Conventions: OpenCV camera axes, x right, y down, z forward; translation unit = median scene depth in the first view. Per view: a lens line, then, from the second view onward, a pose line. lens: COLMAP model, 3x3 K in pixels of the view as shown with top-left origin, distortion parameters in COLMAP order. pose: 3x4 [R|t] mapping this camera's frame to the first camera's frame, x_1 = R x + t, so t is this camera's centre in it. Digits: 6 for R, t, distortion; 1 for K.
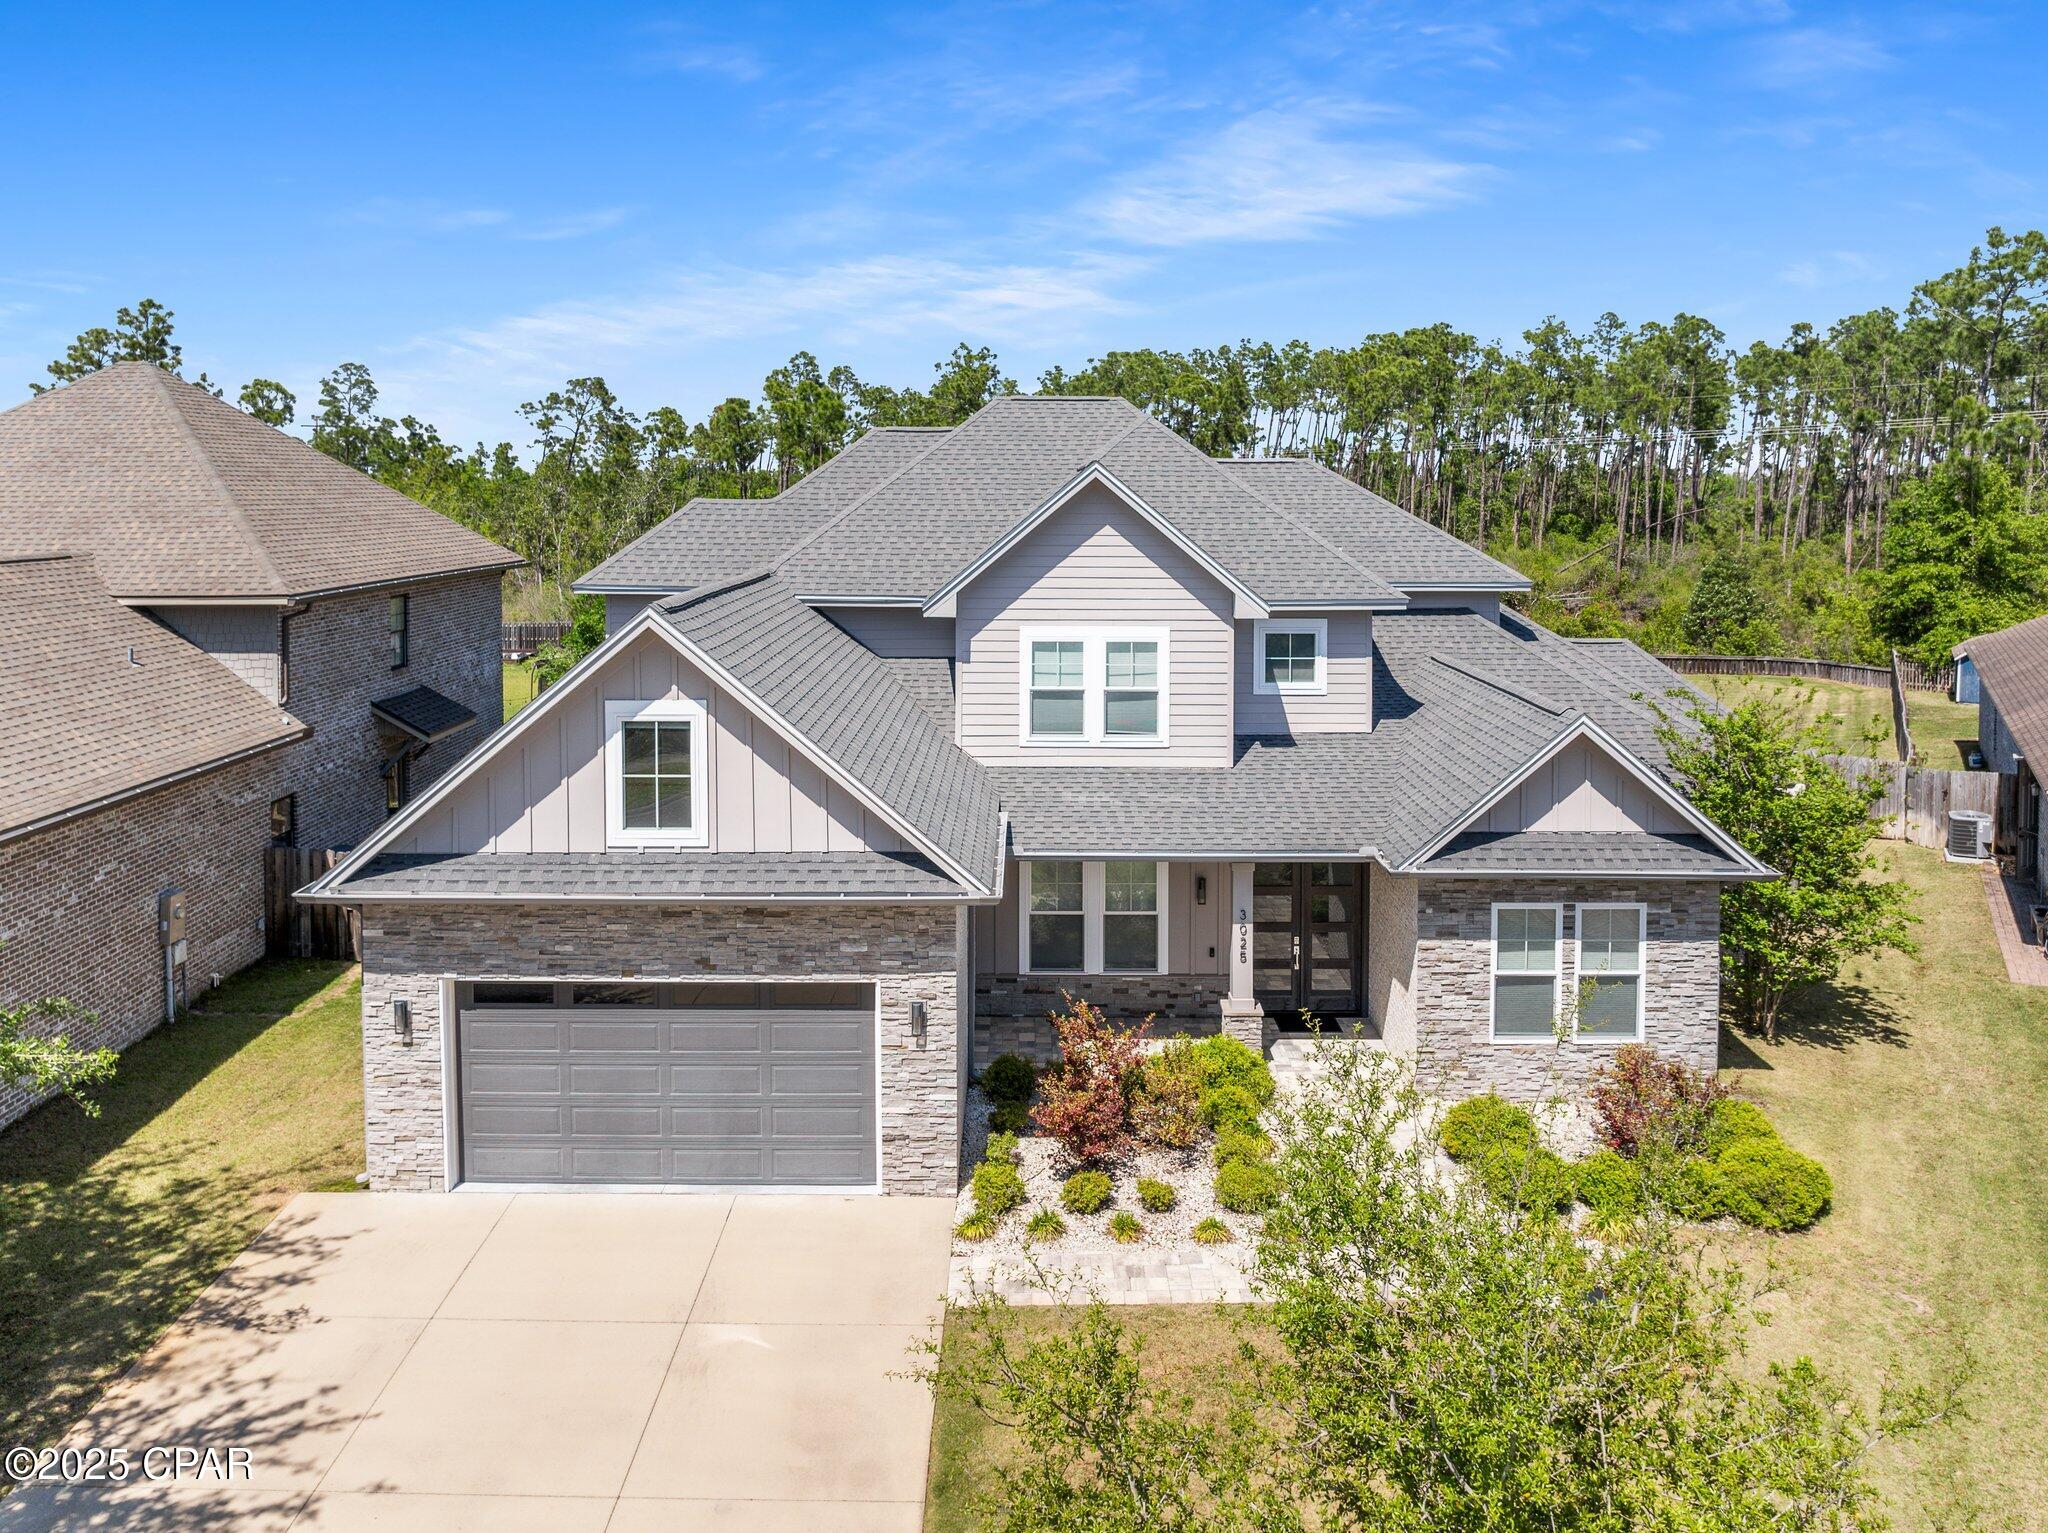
lens RADIAL K [[1423.6, 0, 1040.9], [0, 1423.6, 760.8], [0, 0, 1]] dist [-0.039109, 0.001384]
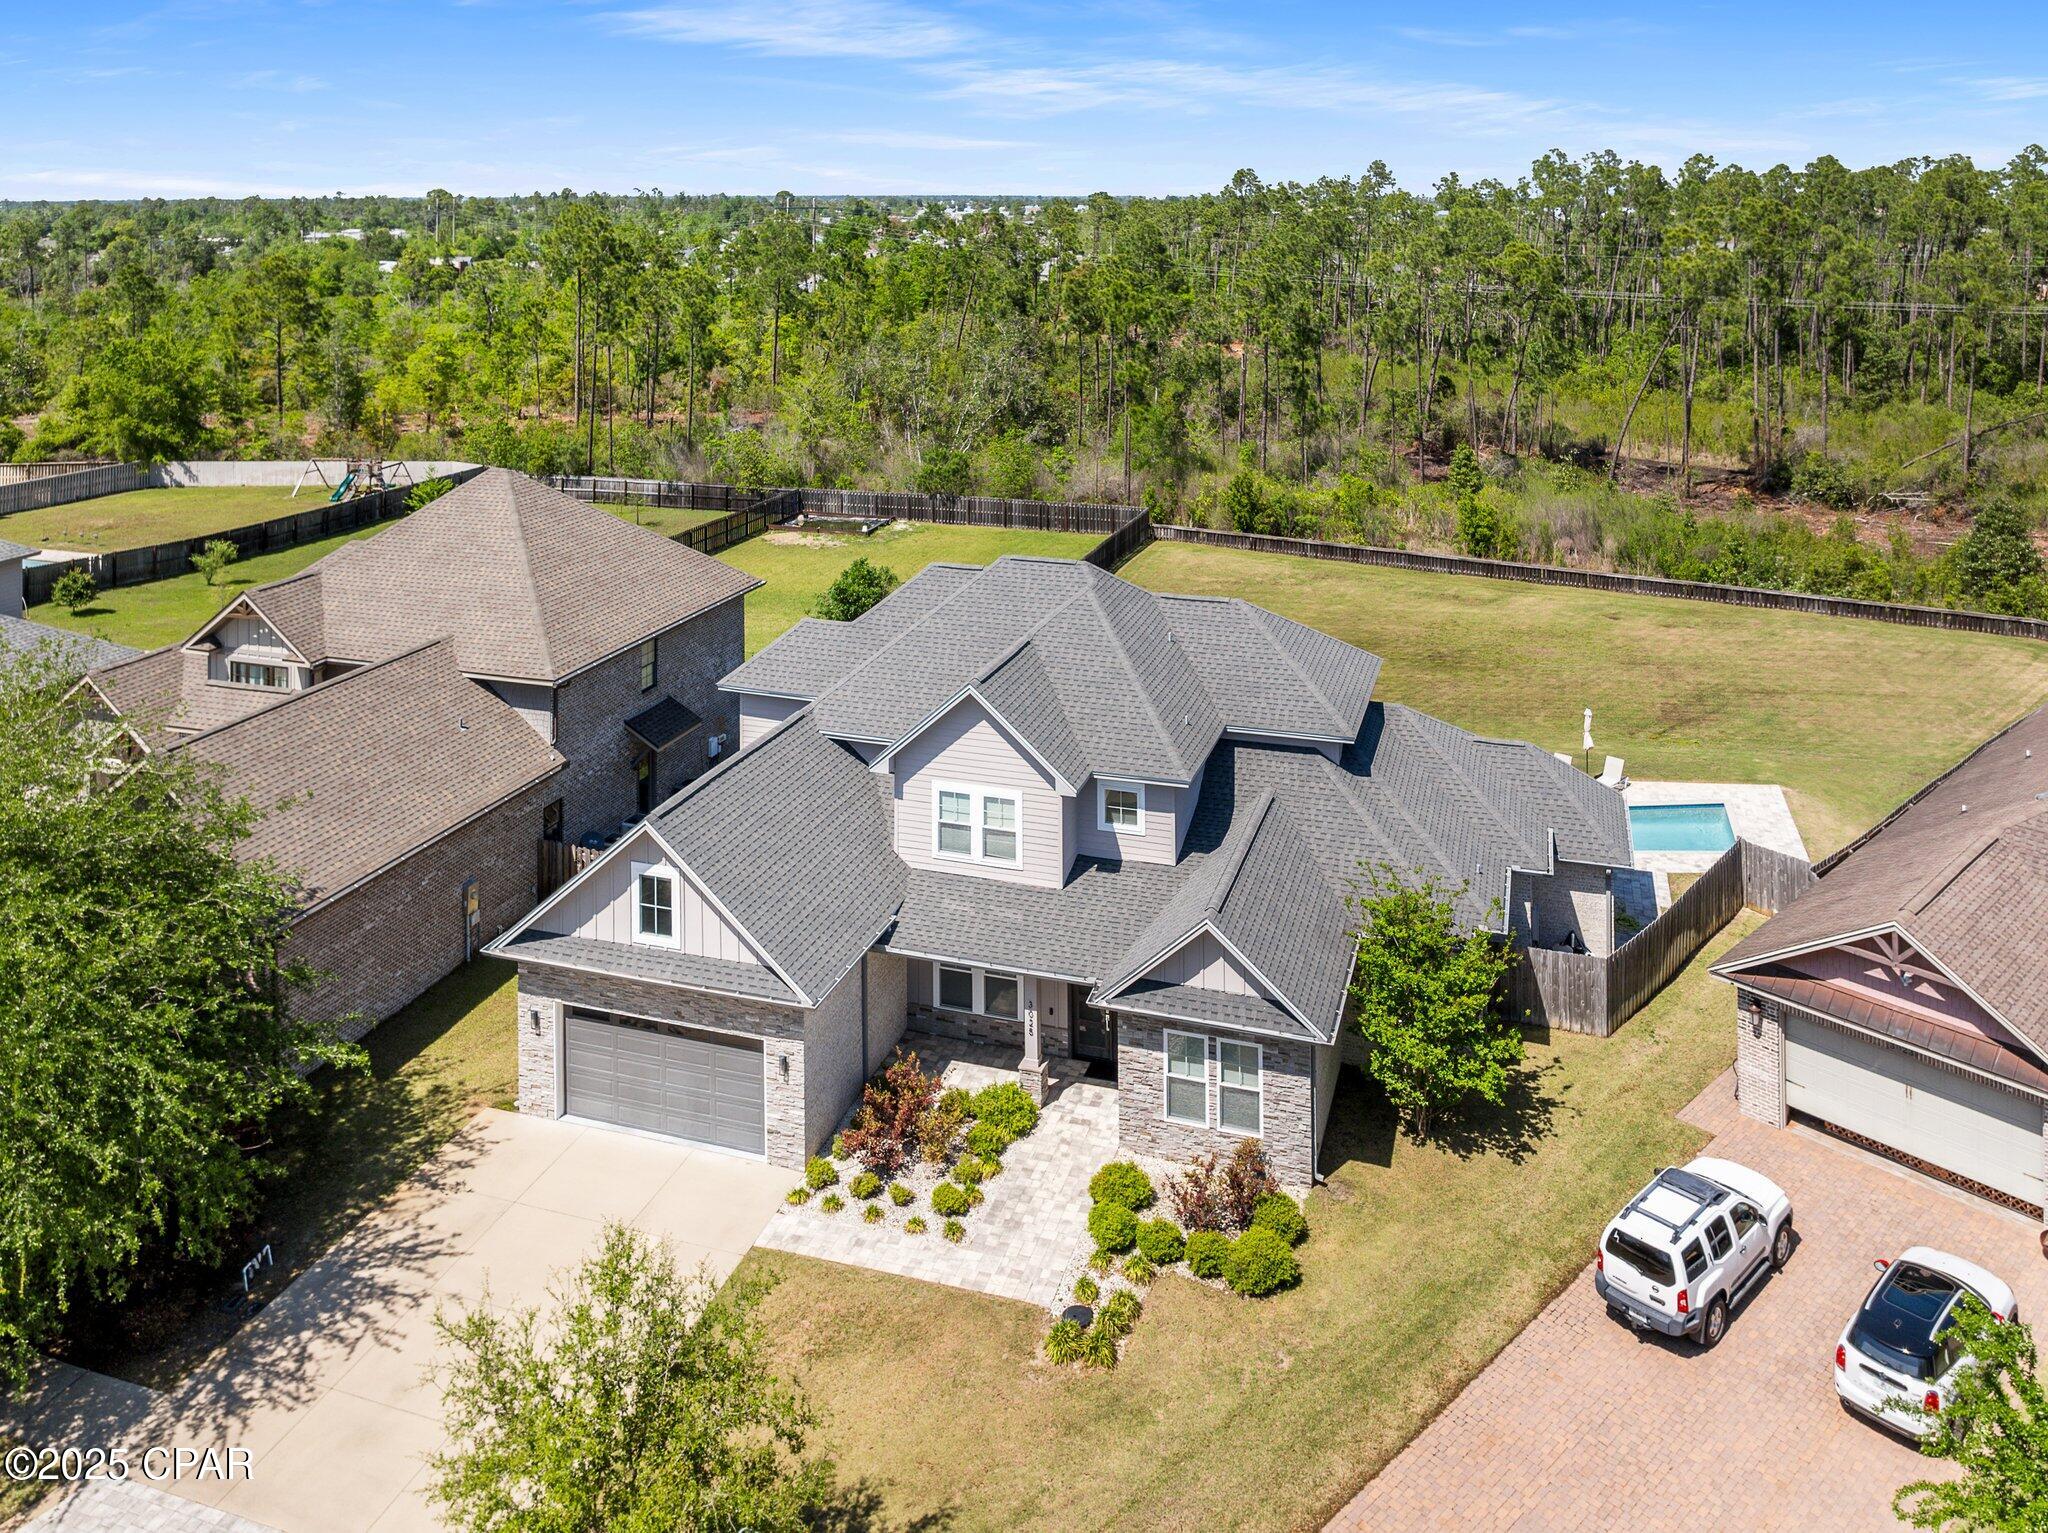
lens RADIAL K [[1560.5, 0, 1025.1], [0, 1560.5, 480.3], [0, 0, 1]] dist [-0.014005, -0.002131]
pose [[0.940890, 0.019805, -0.338133, 0.779138], [-0.021123, 0.999777, -0.000218, -0.510544], [0.338053, 0.007347, 0.941098, -0.648901]]
